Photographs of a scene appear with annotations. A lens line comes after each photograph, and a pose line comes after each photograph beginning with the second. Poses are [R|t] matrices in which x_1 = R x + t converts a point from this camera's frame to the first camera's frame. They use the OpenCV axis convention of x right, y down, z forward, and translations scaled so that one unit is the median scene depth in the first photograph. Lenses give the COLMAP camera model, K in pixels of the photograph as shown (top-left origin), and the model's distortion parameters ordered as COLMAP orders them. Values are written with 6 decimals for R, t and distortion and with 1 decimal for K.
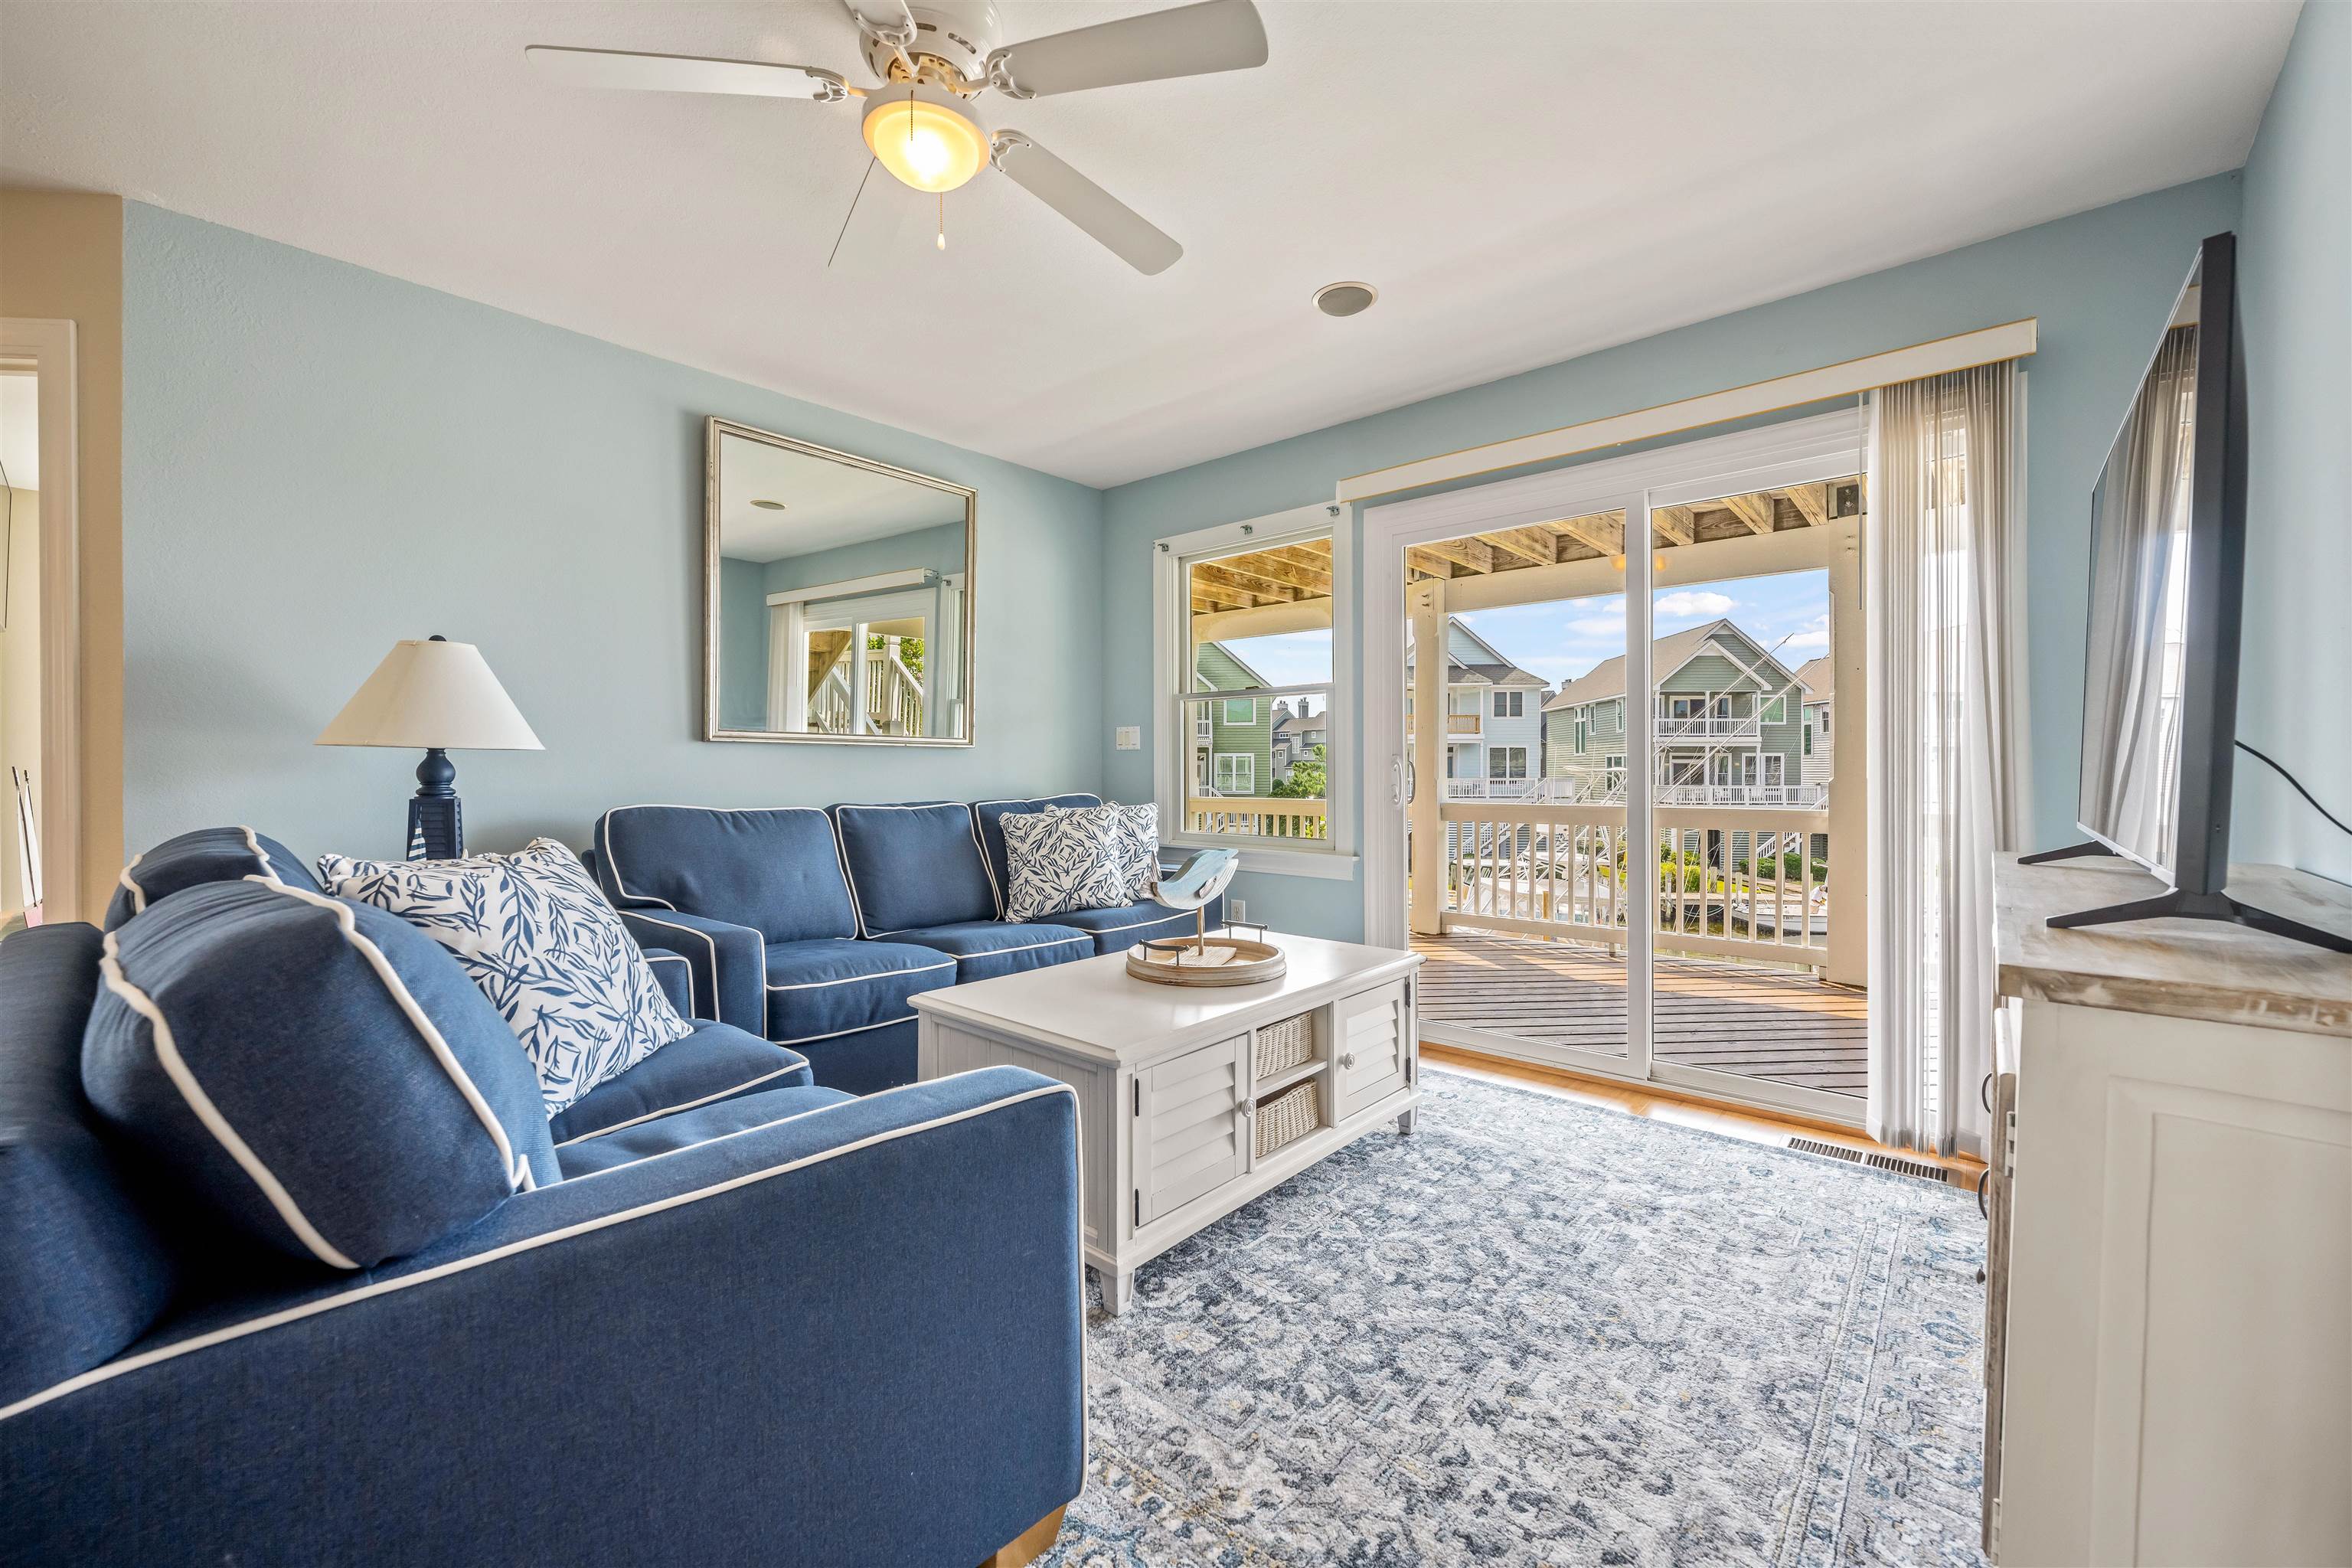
lens RADIAL K [[958.0, 0, 1183.7], [0, 958.0, 767.3], [0, 0, 1]] dist [-0.001923, 0.000609]
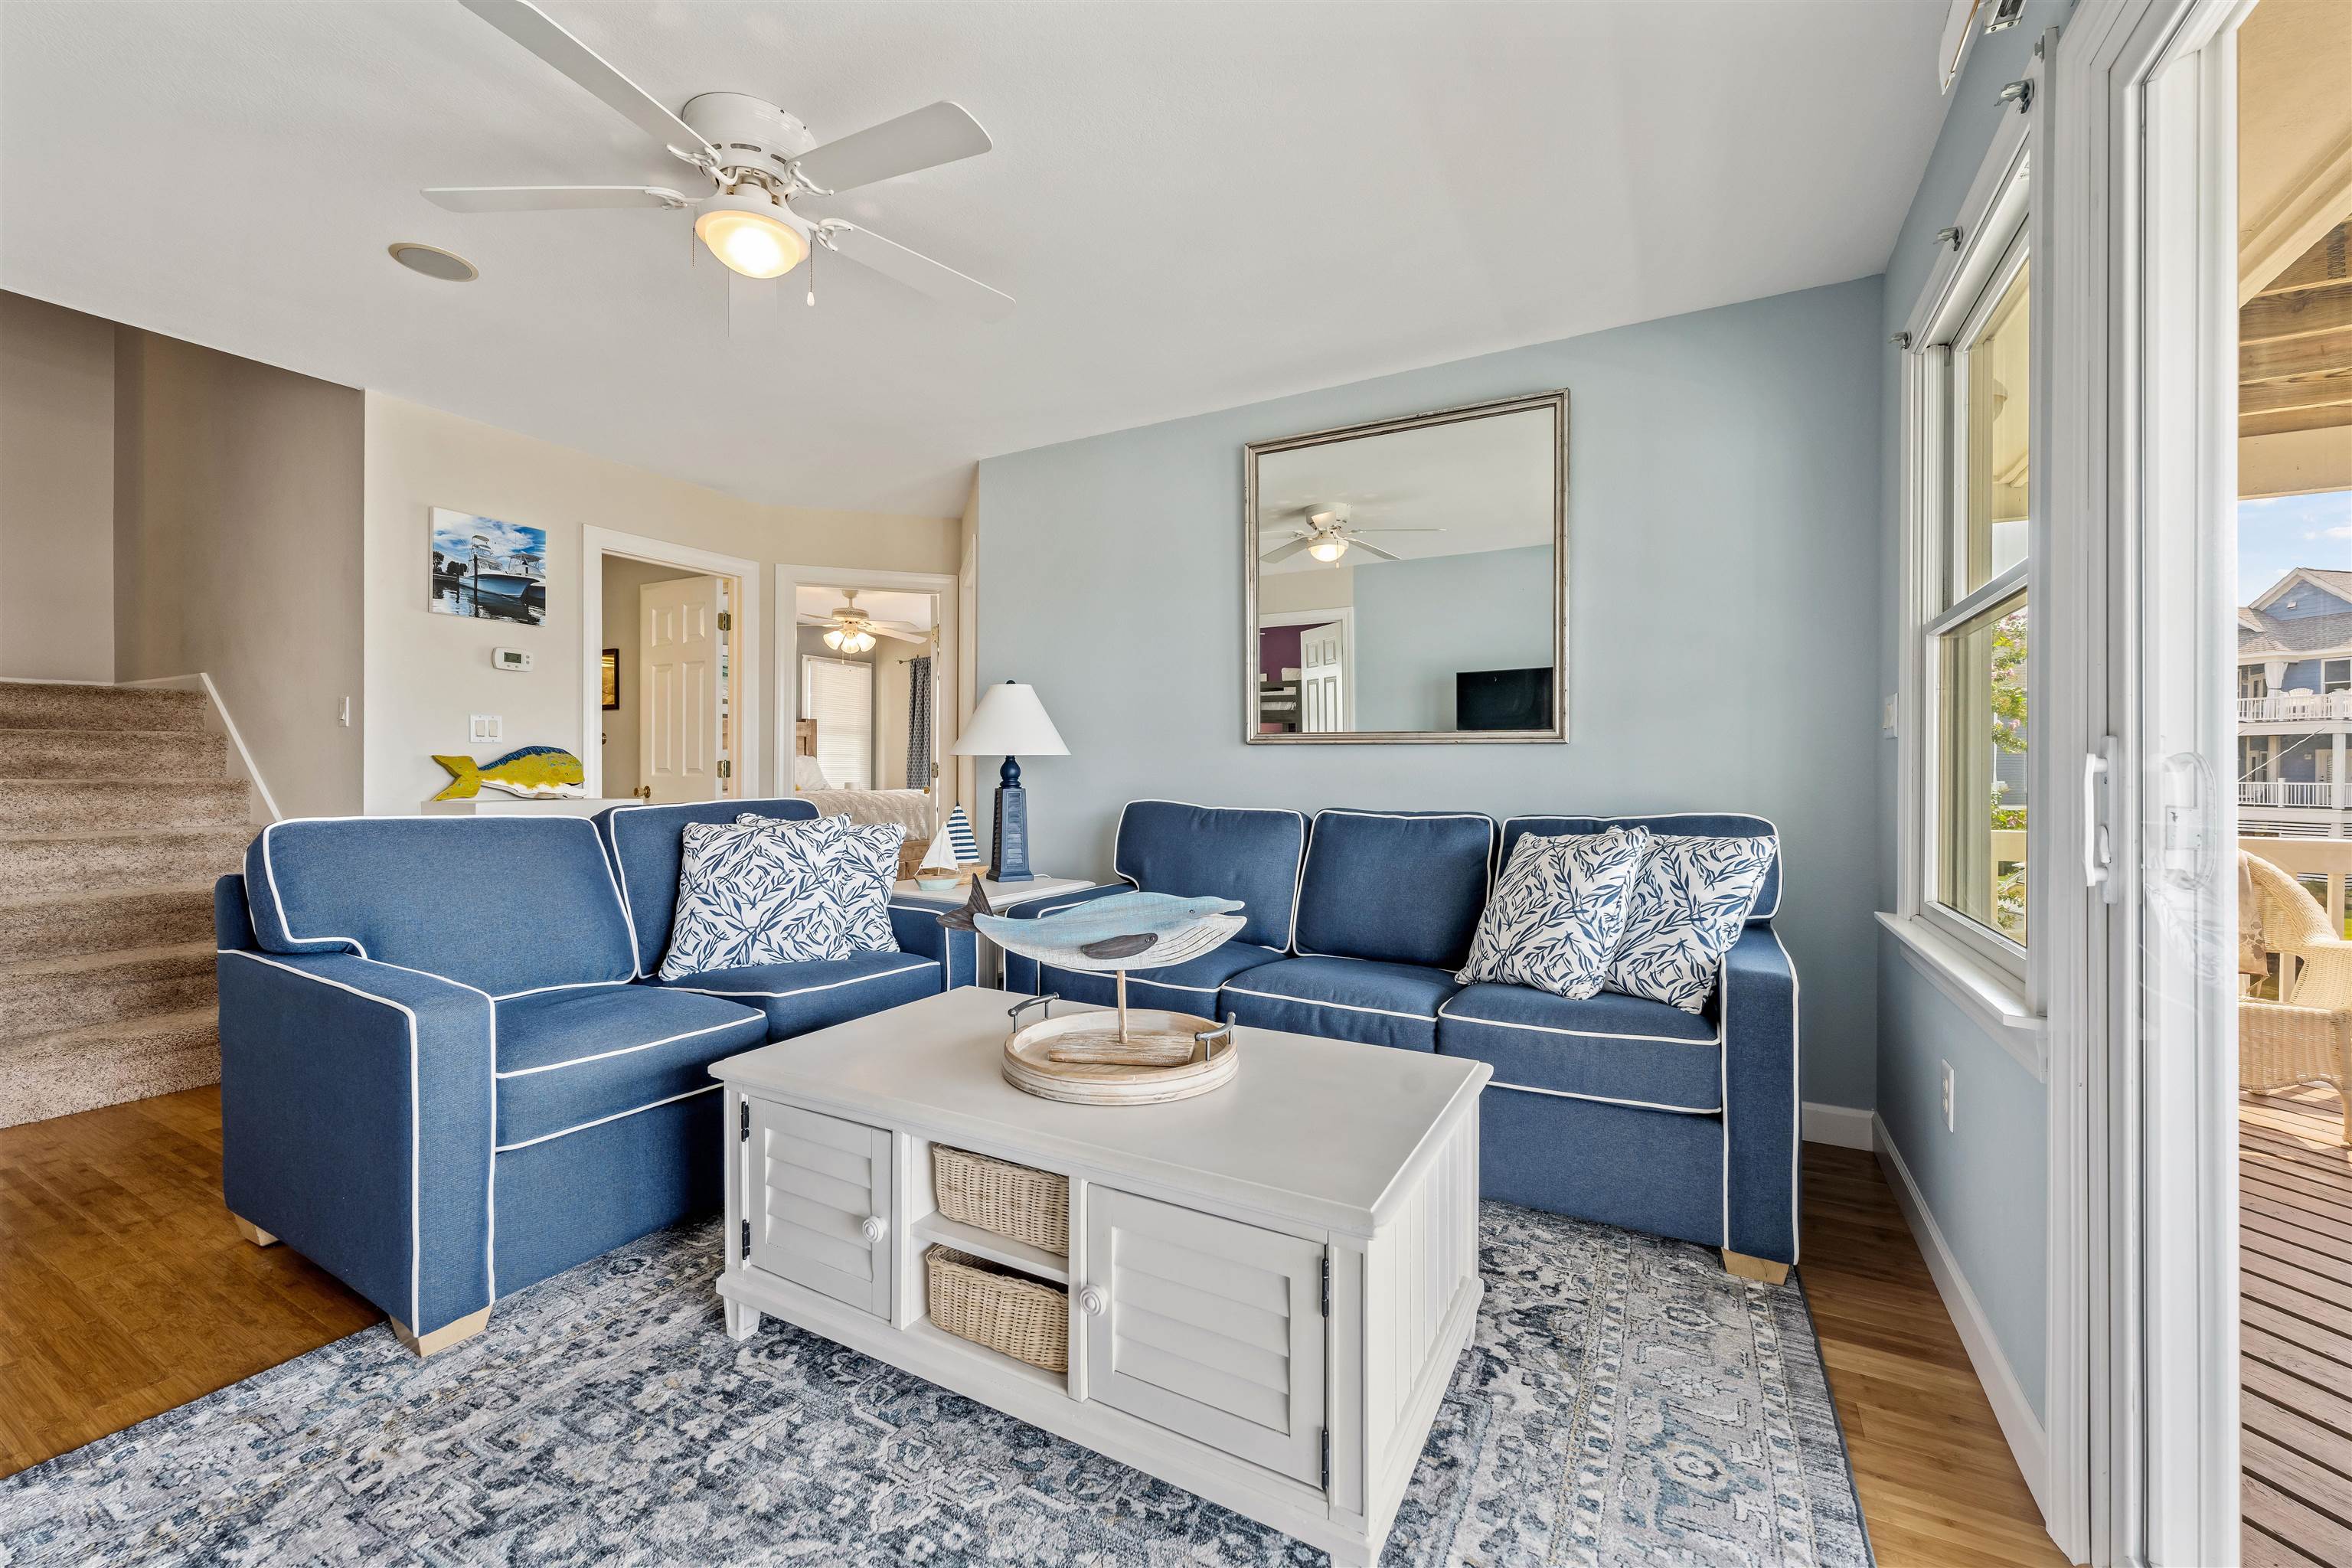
lens RADIAL K [[958.0, 0, 1184.9], [0, 958.0, 768.0], [0, 0, 1]] dist [-0.001923, 0.000609]
pose [[0.196448, 0.001339, -0.980513, 0.909860], [-0.002634, 0.999996, 0.000837, -0.001943], [0.980511, 0.002419, 0.196450, 1.184965]]
